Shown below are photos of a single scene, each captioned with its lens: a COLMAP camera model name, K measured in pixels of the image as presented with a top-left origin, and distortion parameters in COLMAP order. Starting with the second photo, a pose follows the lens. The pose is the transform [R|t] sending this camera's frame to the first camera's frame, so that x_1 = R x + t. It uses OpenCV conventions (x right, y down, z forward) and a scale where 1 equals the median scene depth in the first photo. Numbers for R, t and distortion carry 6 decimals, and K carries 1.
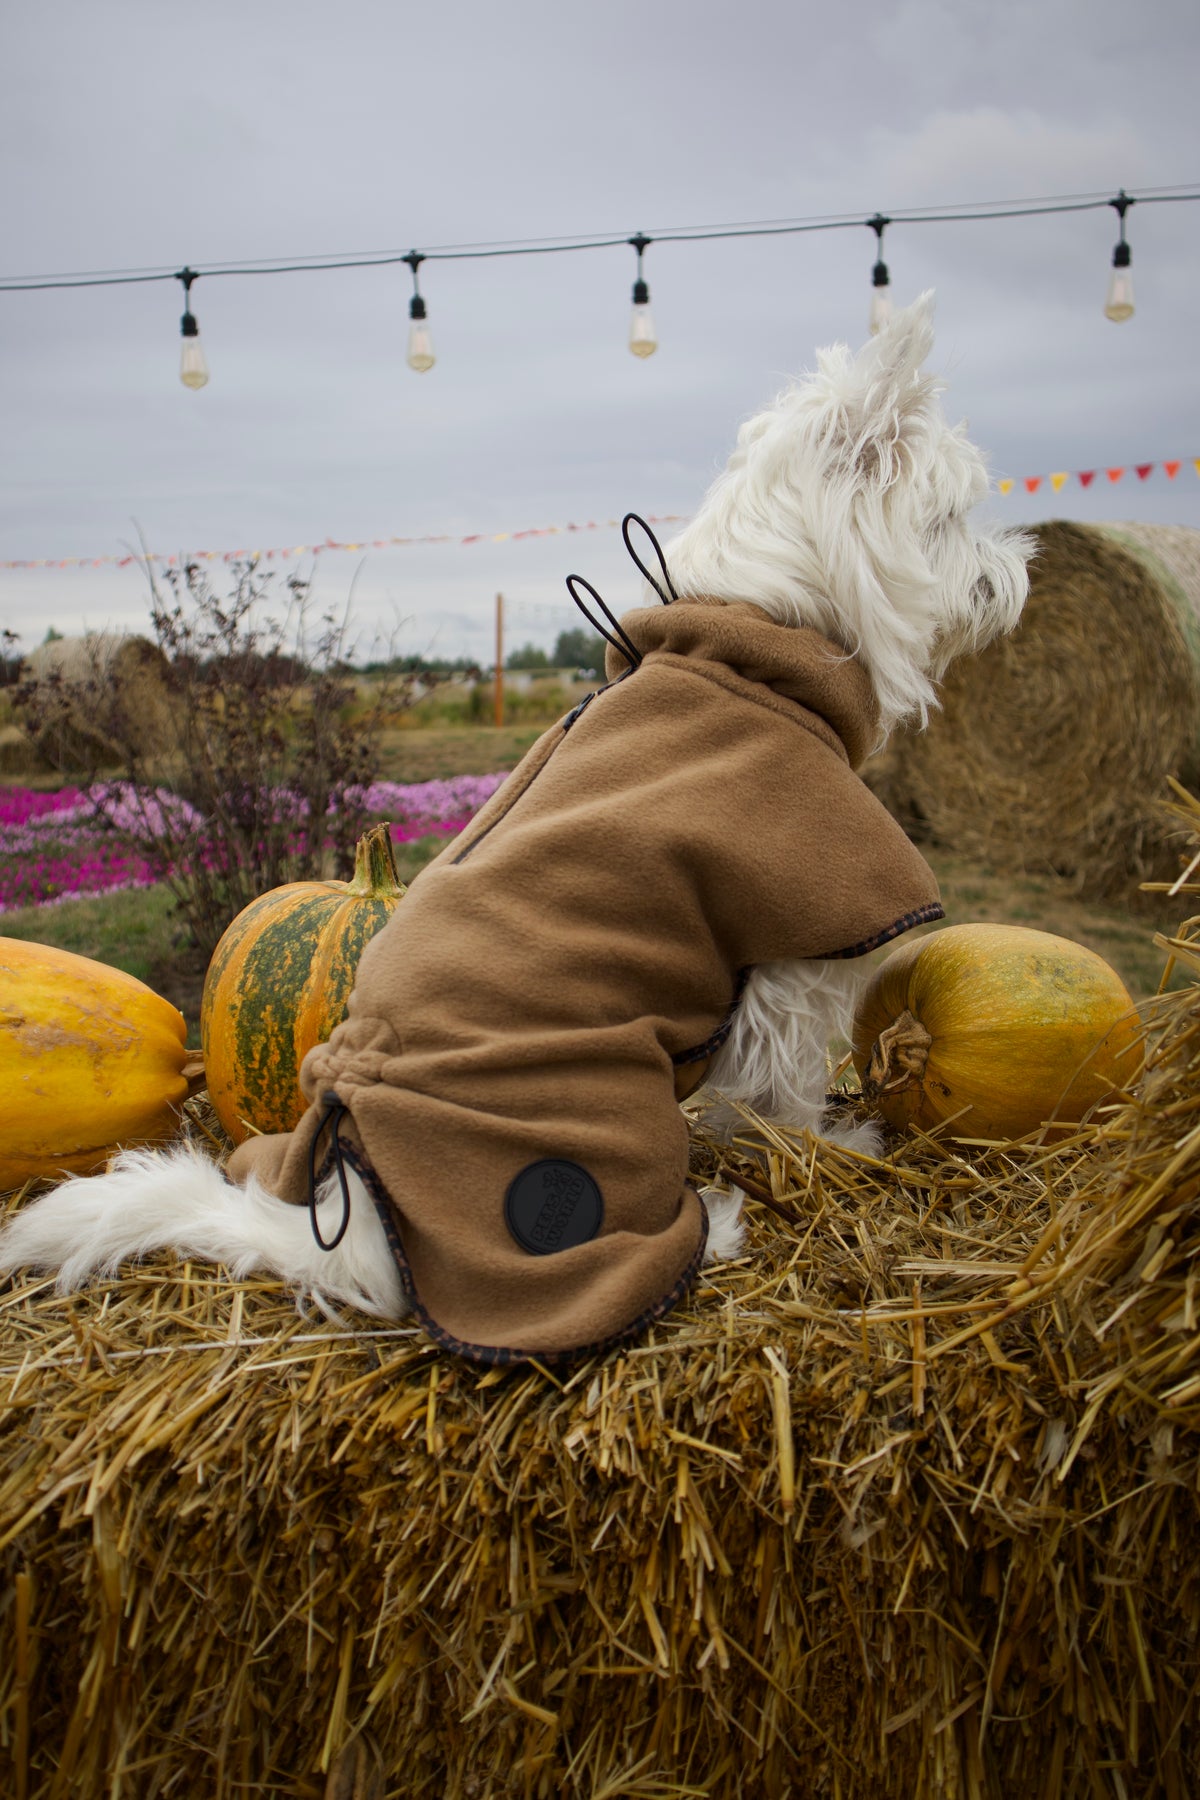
lens RADIAL K [[2716.7, 0, 600.0], [0, 2716.7, 900.0], [0, 0, 1]] dist [0.169485, 0.020042]
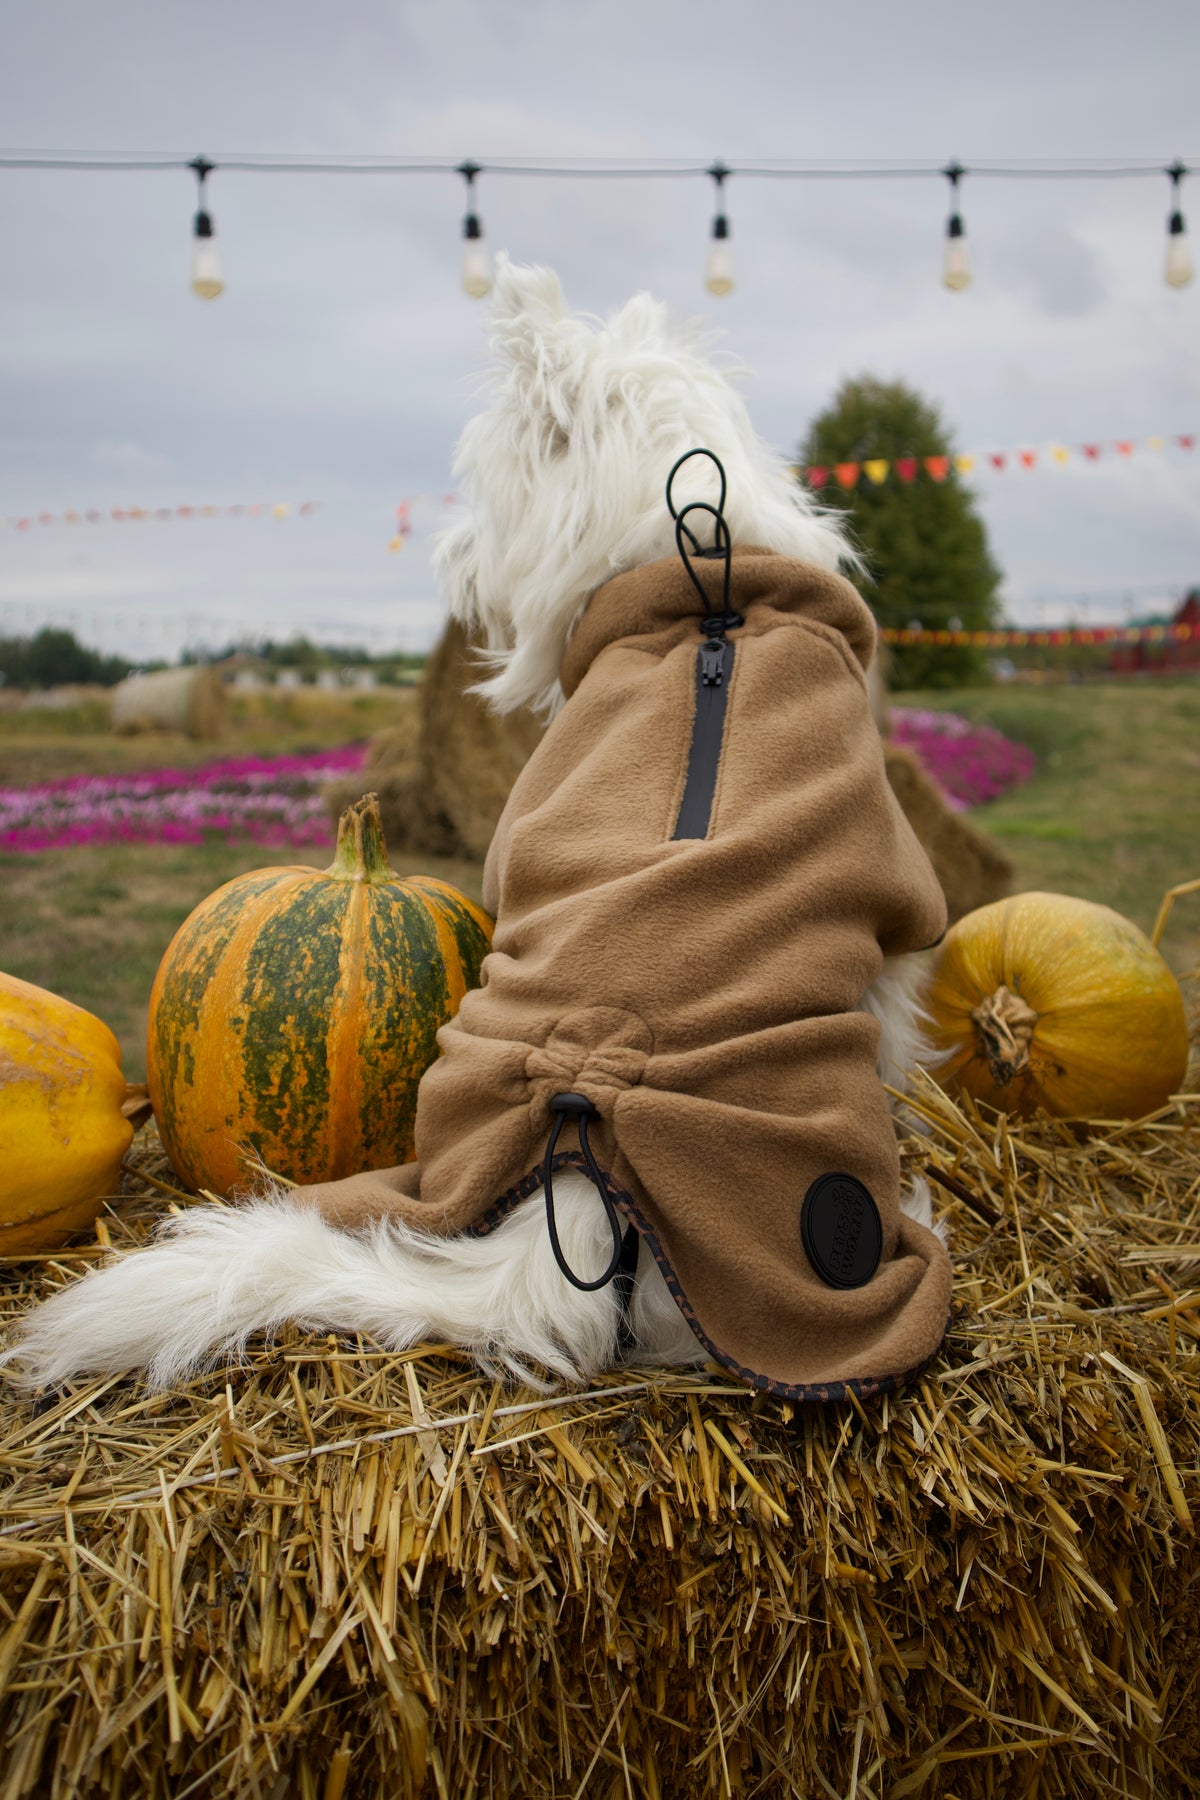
lens RADIAL K [[2716.7, 0, 600.0], [0, 2716.7, 900.0], [0, 0, 1]] dist [0.169485, 0.020042]
pose [[0.880569, -0.023910, 0.473314, -0.422686], [0.037858, 0.999084, -0.019963, 0.023987], [-0.472403, 0.035497, 0.880668, 0.244064]]
